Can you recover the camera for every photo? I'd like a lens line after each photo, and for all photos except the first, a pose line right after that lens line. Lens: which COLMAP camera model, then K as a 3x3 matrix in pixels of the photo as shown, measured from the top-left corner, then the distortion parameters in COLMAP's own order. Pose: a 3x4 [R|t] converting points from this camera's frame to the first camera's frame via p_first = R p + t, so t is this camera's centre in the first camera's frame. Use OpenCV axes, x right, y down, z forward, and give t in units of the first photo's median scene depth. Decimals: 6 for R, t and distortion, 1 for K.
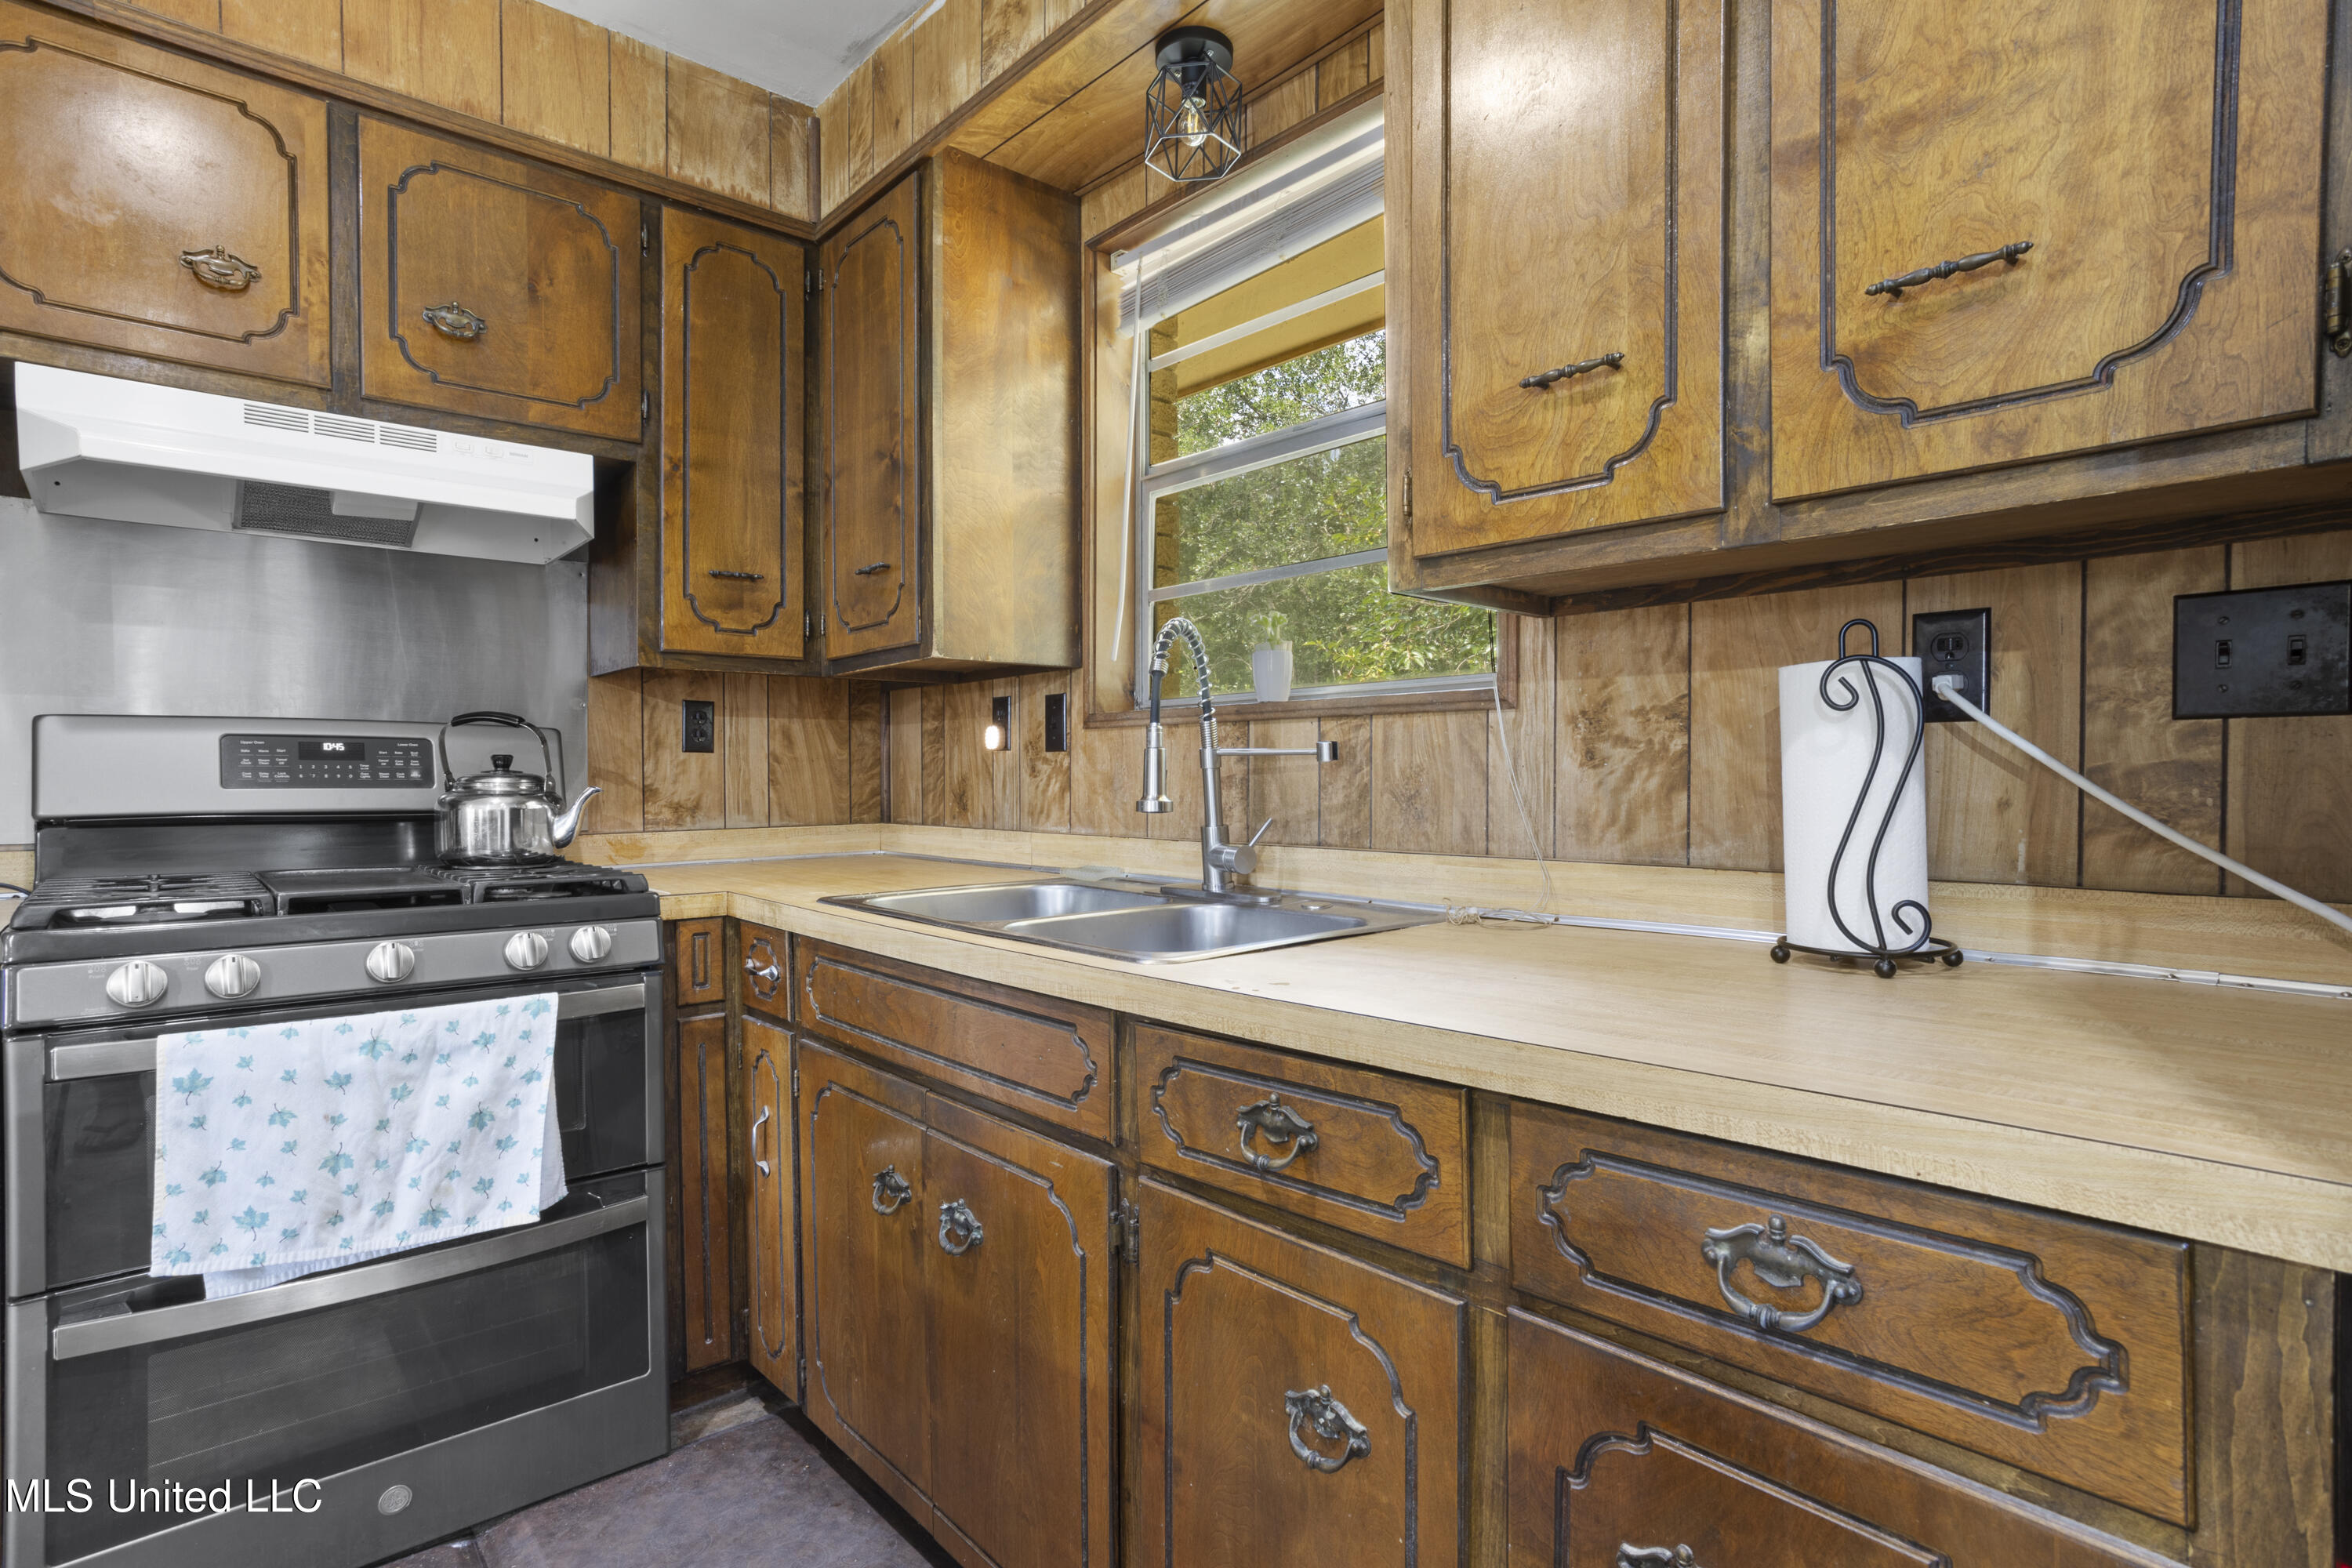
lens RADIAL K [[1191.9, 0, 1176.0], [0, 1191.9, 784.0], [0, 0, 1]] dist [-0.020038, 0.019891]
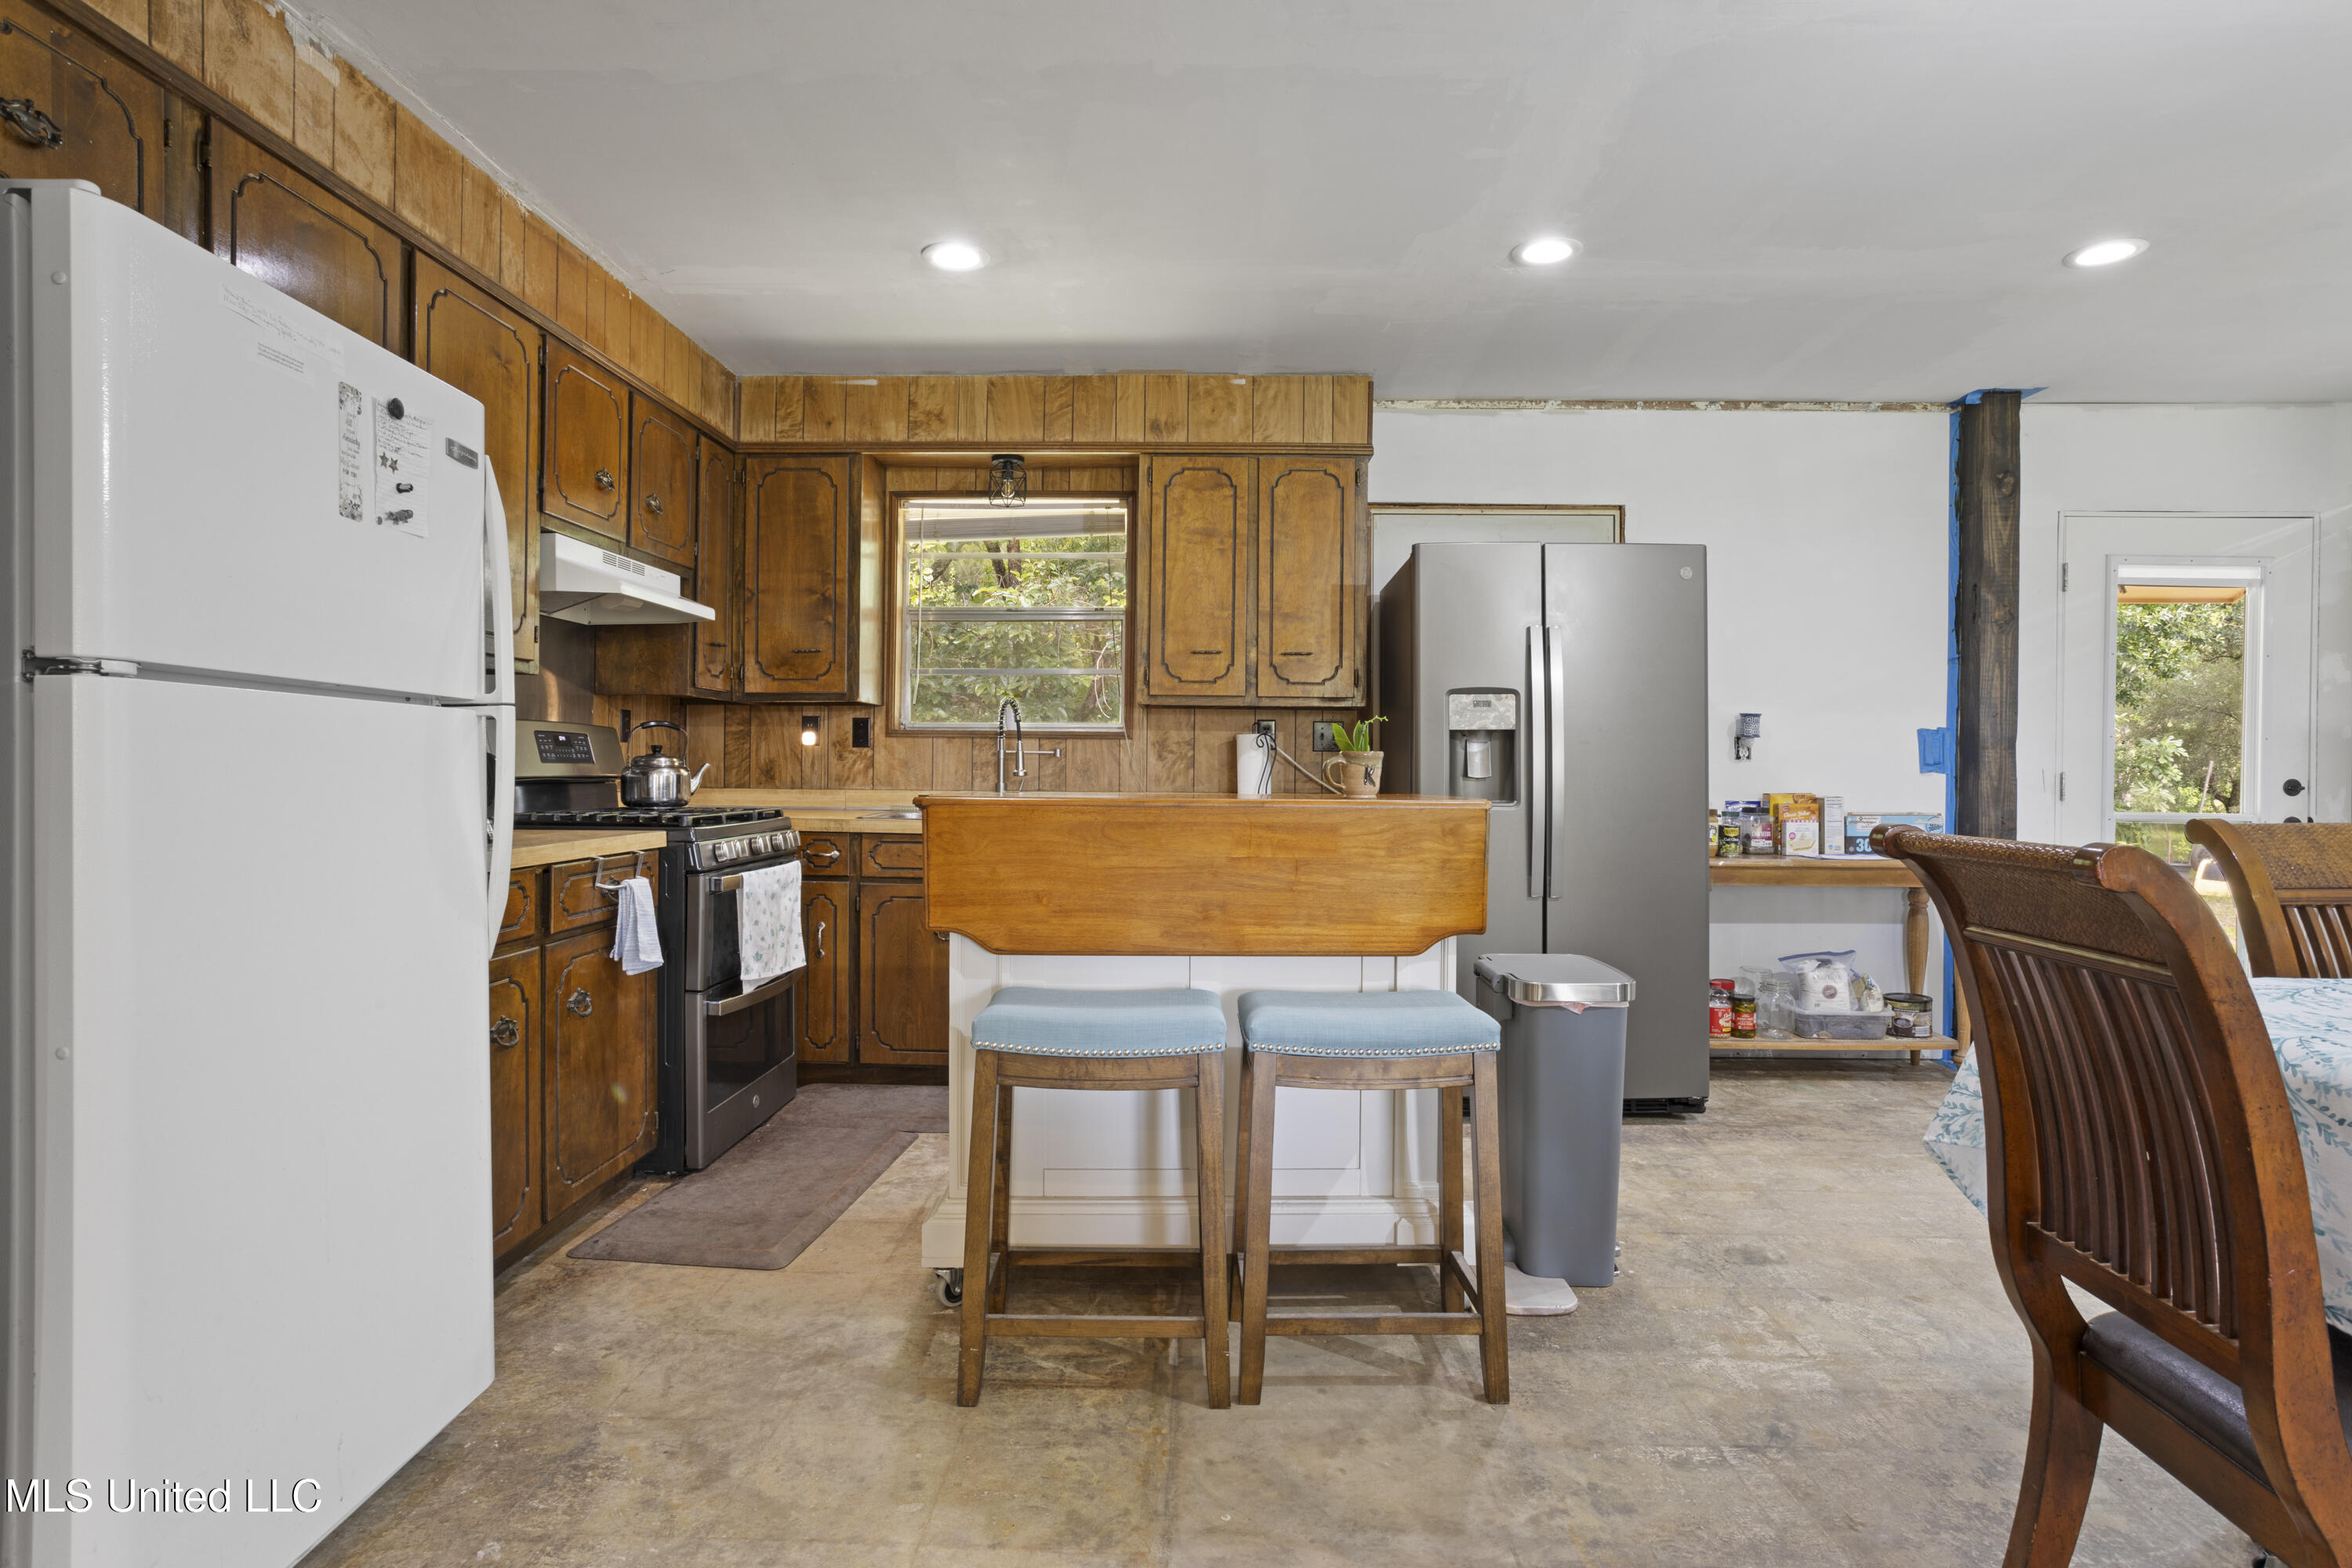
lens RADIAL K [[1265.0, 0, 1178.2], [0, 1265.0, 759.2], [0, 0, 1]] dist [-0.040207, 0.028421]
pose [[0.657528, 0.011337, 0.753345, -1.565765], [-0.005641, 0.999933, -0.010124, 0.011339], [-0.753409, 0.002407, 0.657548, -0.874703]]
